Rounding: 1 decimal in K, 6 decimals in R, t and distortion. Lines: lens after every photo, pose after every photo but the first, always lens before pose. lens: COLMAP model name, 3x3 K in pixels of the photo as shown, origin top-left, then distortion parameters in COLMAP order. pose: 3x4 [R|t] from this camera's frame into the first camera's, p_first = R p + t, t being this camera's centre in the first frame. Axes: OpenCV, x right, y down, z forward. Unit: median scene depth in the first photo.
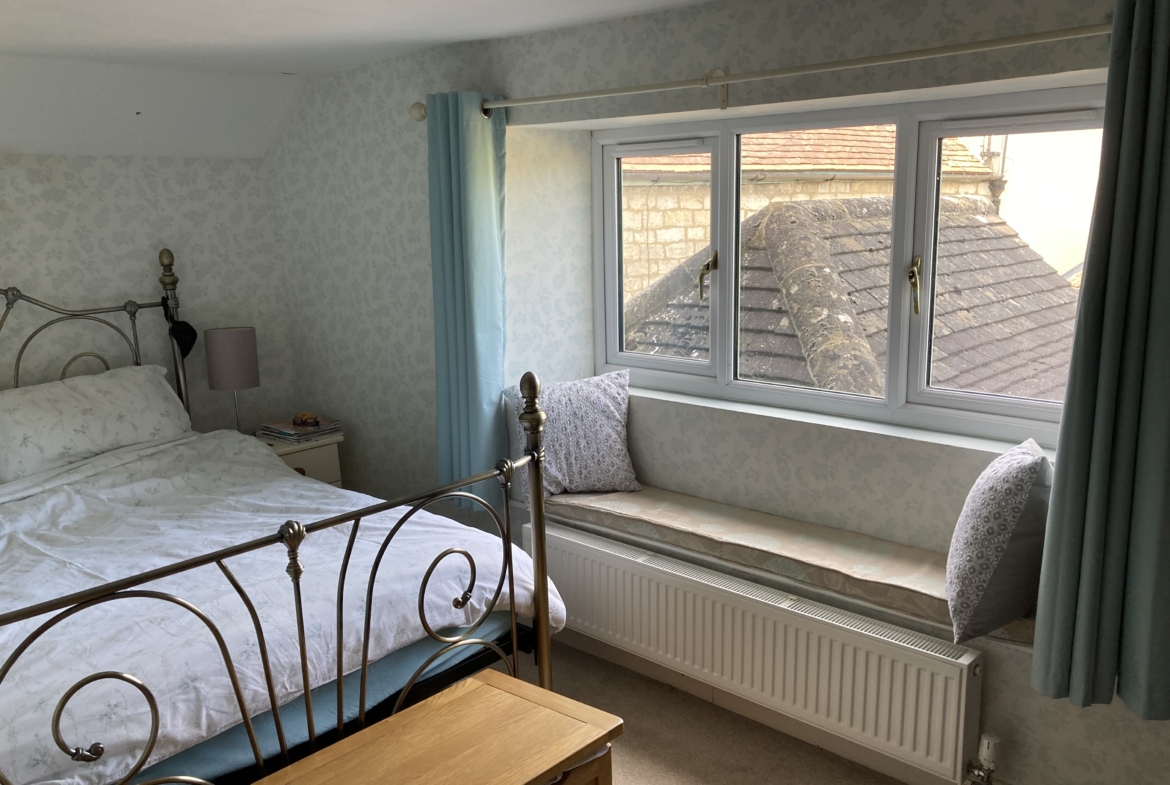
lens RADIAL K [[953.9, 0, 588.6], [0, 953.9, 398.9], [0, 0, 1]] dist [0.058543, -0.051203]
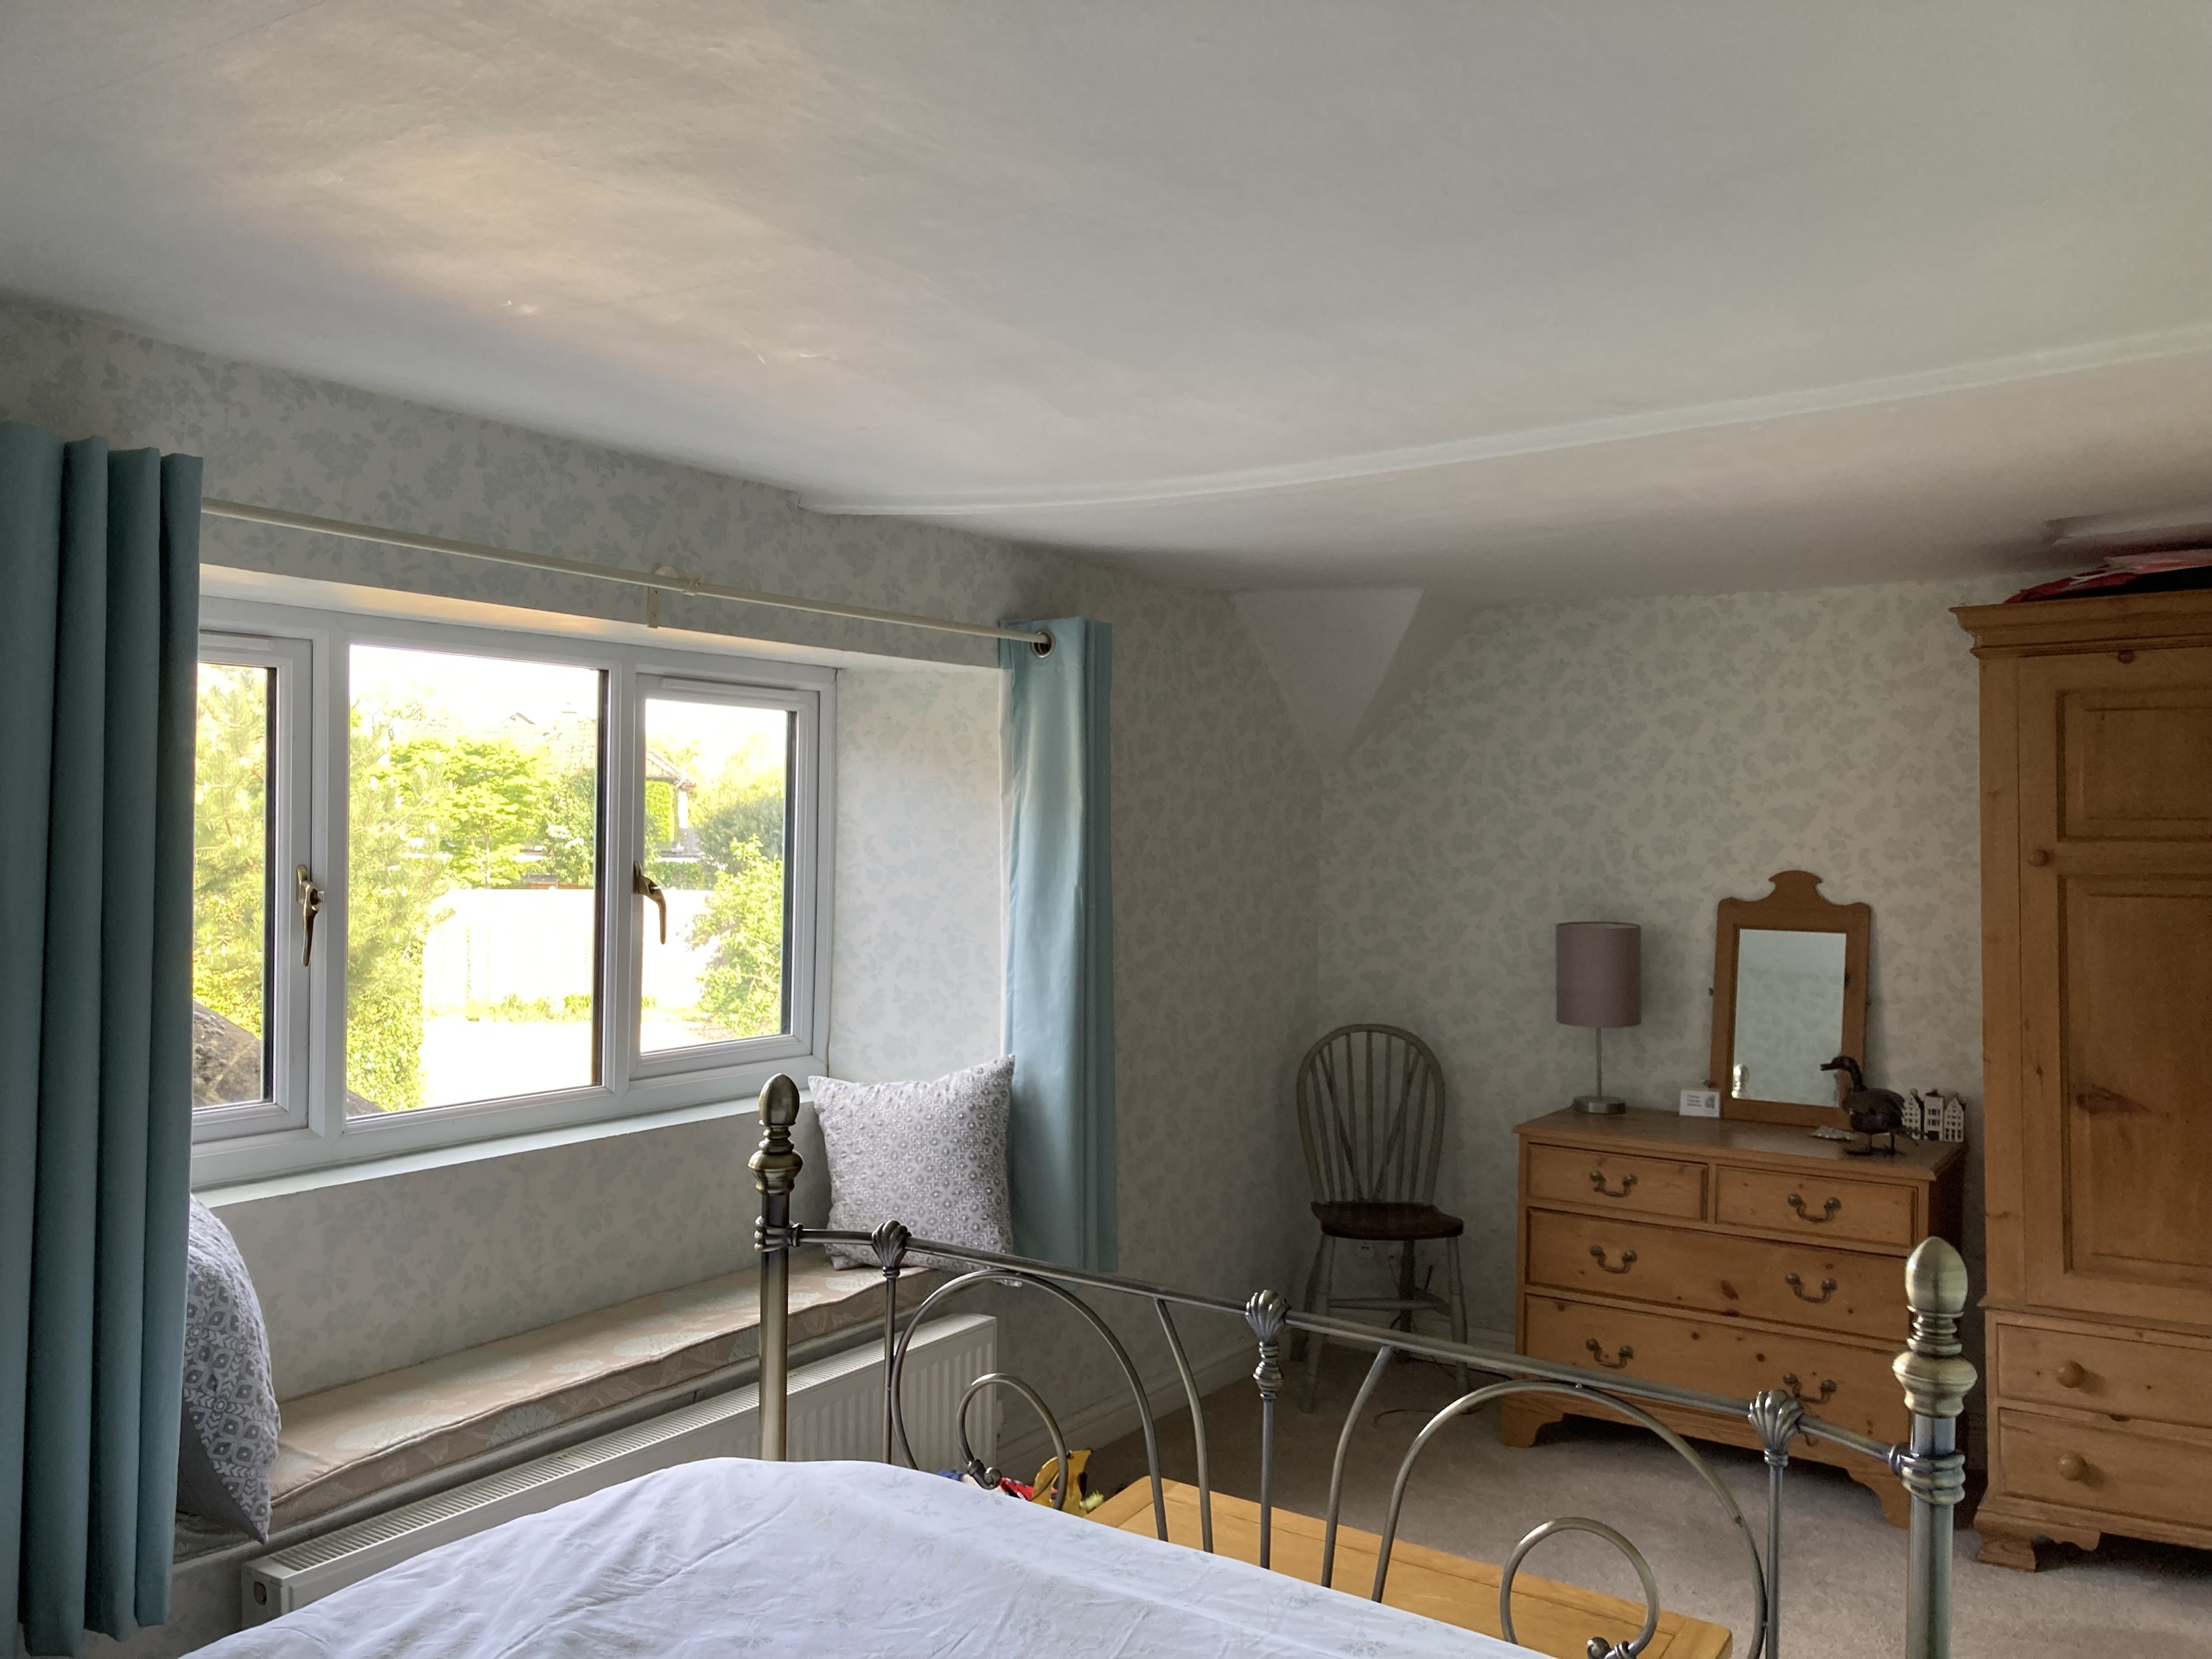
lens RADIAL K [[1803.7, 0, 1103.3], [0, 1803.7, 826.8], [0, 0, 1]] dist [0.068740, -0.083041]
pose [[-0.166157, -0.010114, 0.986047, -0.815739], [0.165216, 0.985527, 0.037949, -0.135464], [-0.972160, 0.169216, -0.162081, 0.723724]]
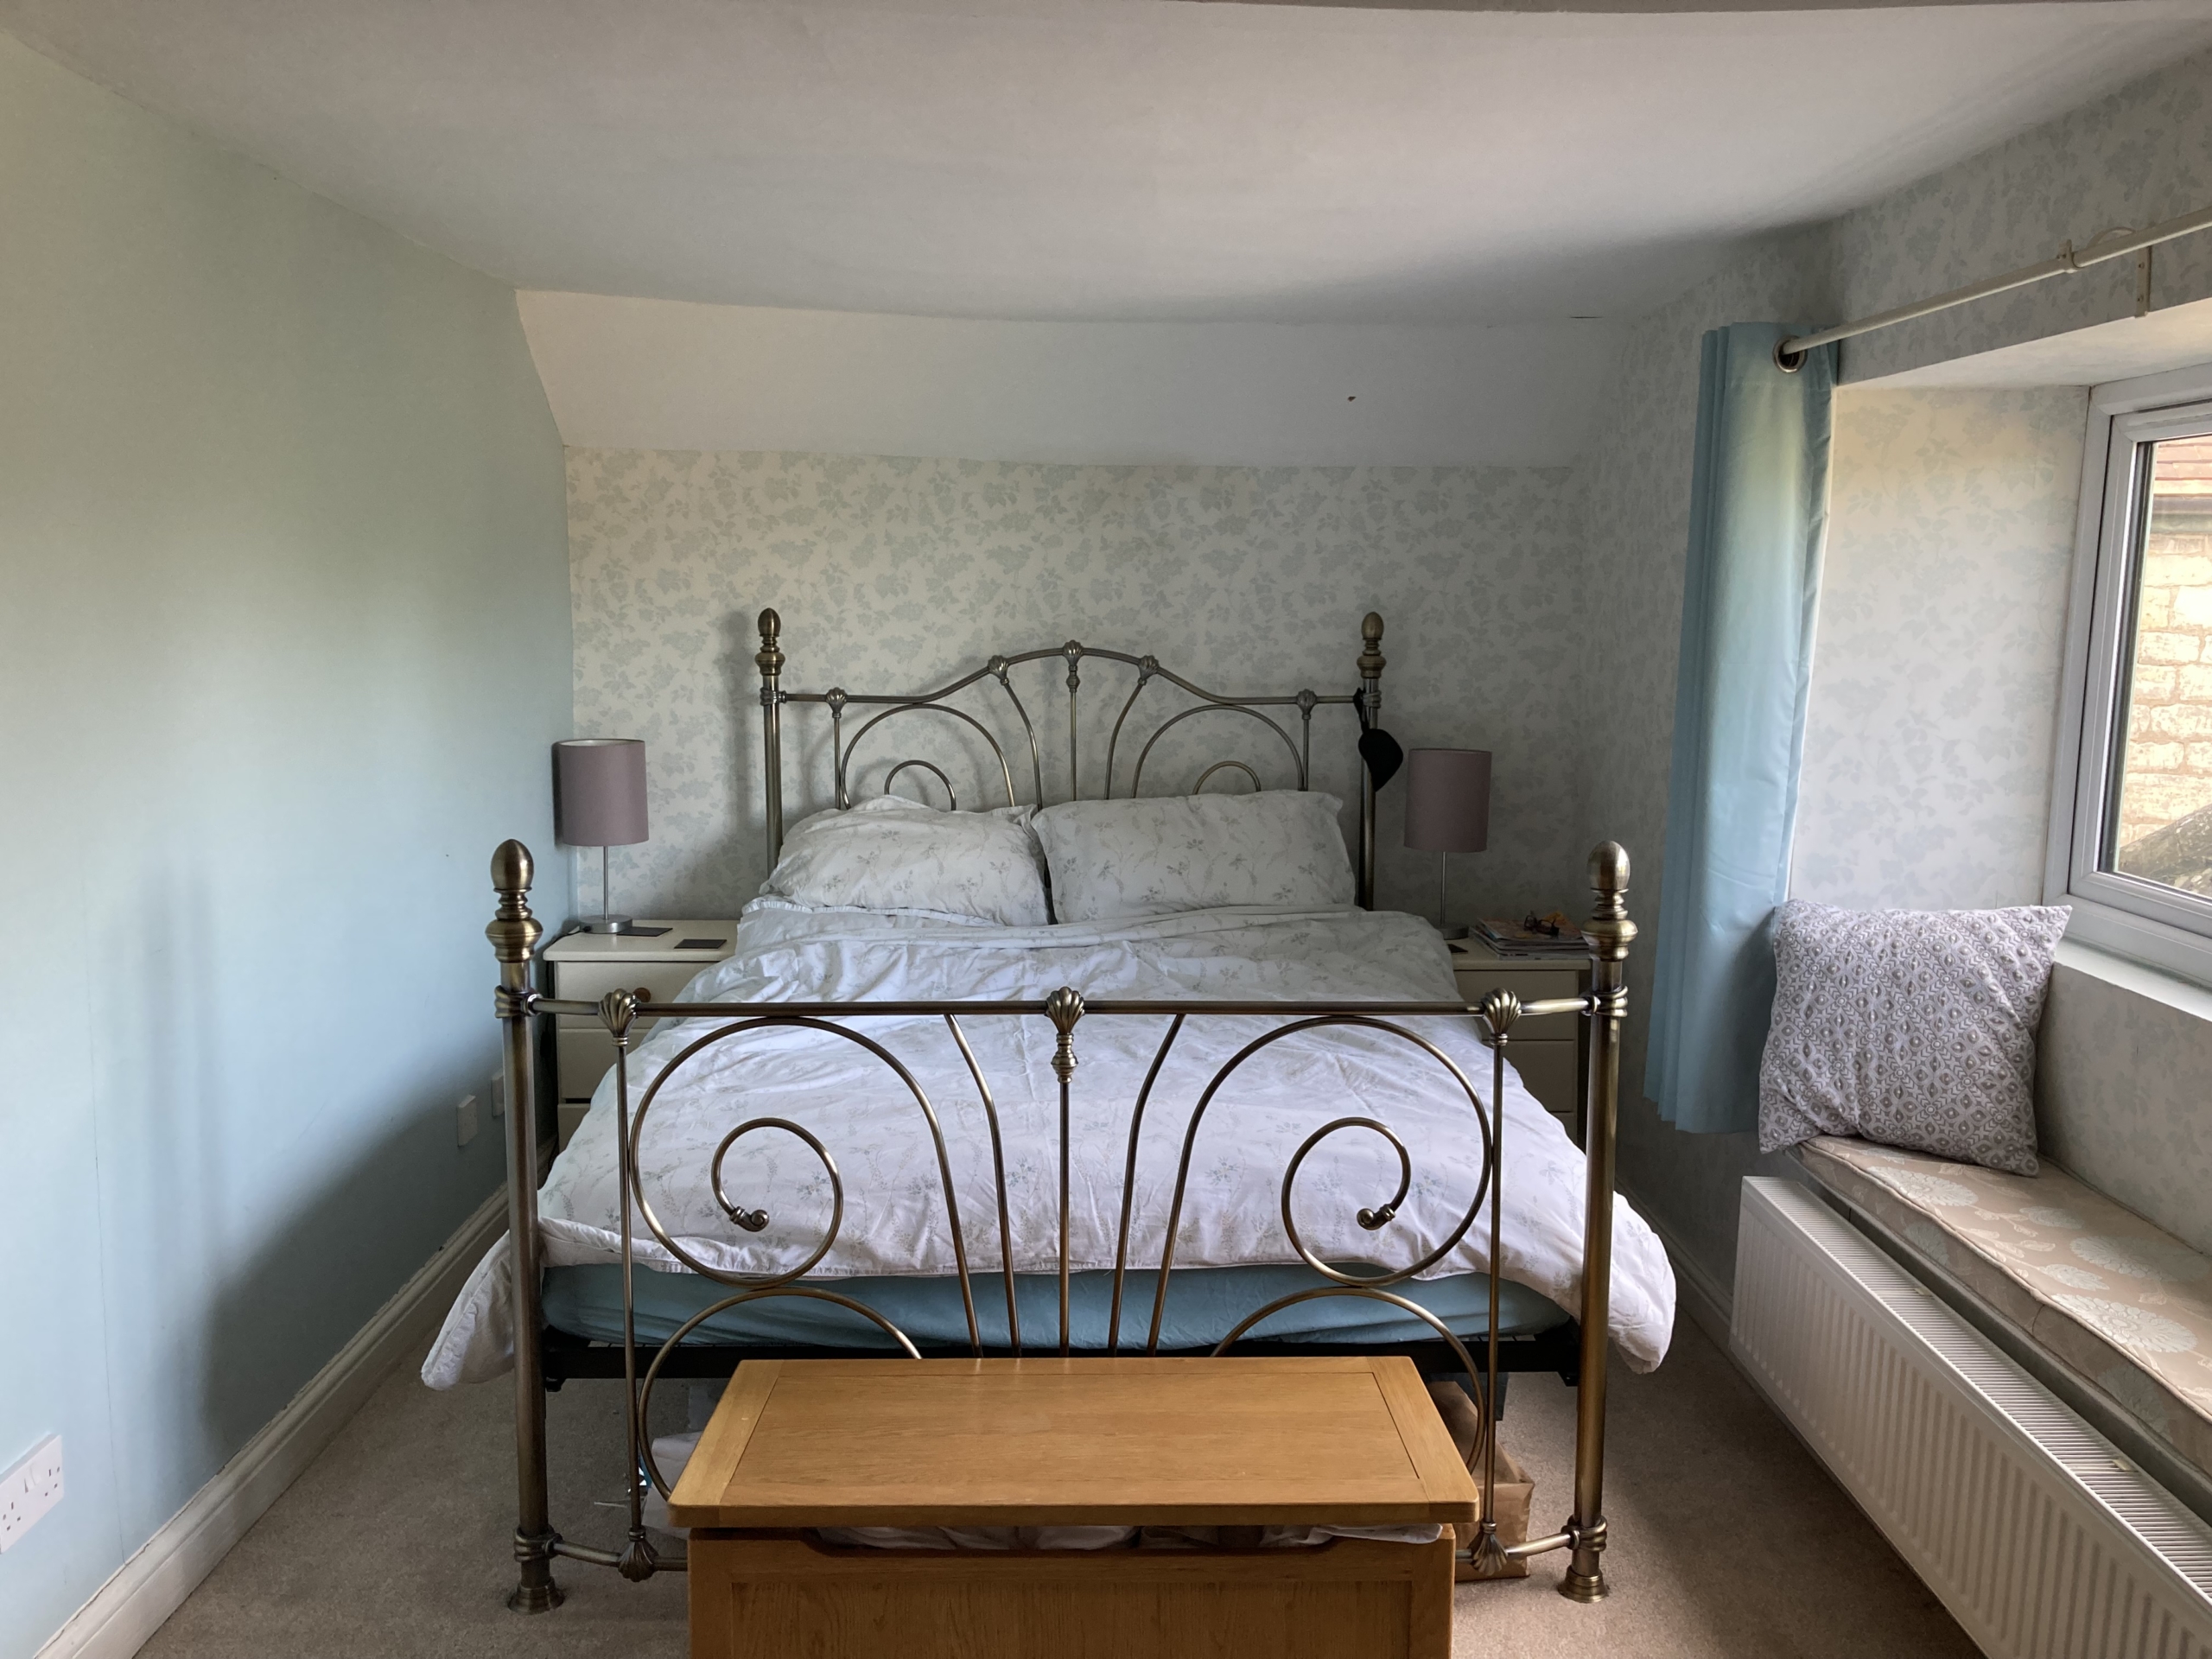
lens RADIAL K [[1803.7, 0, 1116.3], [0, 1803.7, 815.5], [0, 0, 1]] dist [0.068740, -0.083041]
pose [[0.697362, 0.120134, -0.706579, 0.337548], [-0.169533, 0.985525, 0.000240, 0.002468], [0.696380, 0.119621, 0.707634, 0.080112]]
